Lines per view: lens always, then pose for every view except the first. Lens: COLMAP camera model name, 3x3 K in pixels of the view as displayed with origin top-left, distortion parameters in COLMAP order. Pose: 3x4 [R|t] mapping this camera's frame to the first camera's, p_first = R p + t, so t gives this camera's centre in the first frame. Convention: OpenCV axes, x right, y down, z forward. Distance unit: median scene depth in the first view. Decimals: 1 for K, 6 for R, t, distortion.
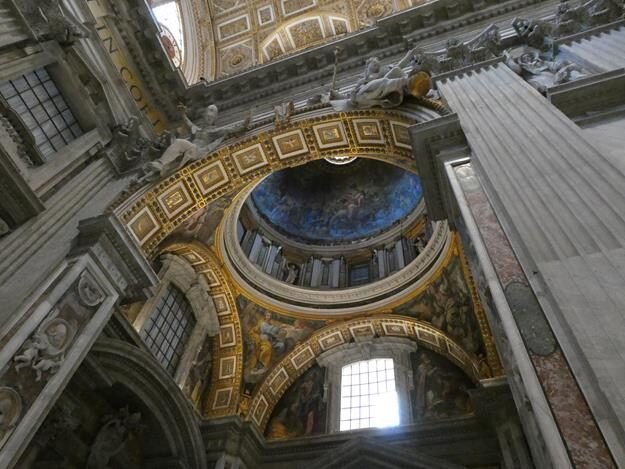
lens RADIAL K [[442.5, 0, 315.0], [0, 442.5, 230.4], [0, 0, 1]] dist [-0.015659, 0.005712]
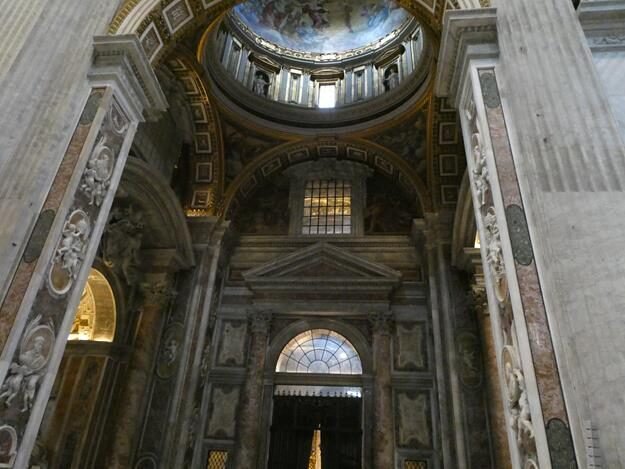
lens RADIAL K [[442.5, 0, 315.0], [0, 442.5, 230.4], [0, 0, 1]] dist [-0.015659, 0.005712]
pose [[0.972965, 0.066369, 0.221211, -0.170768], [-0.164076, 0.872720, 0.459826, -0.118185], [-0.162537, -0.483690, 0.860015, -0.059880]]
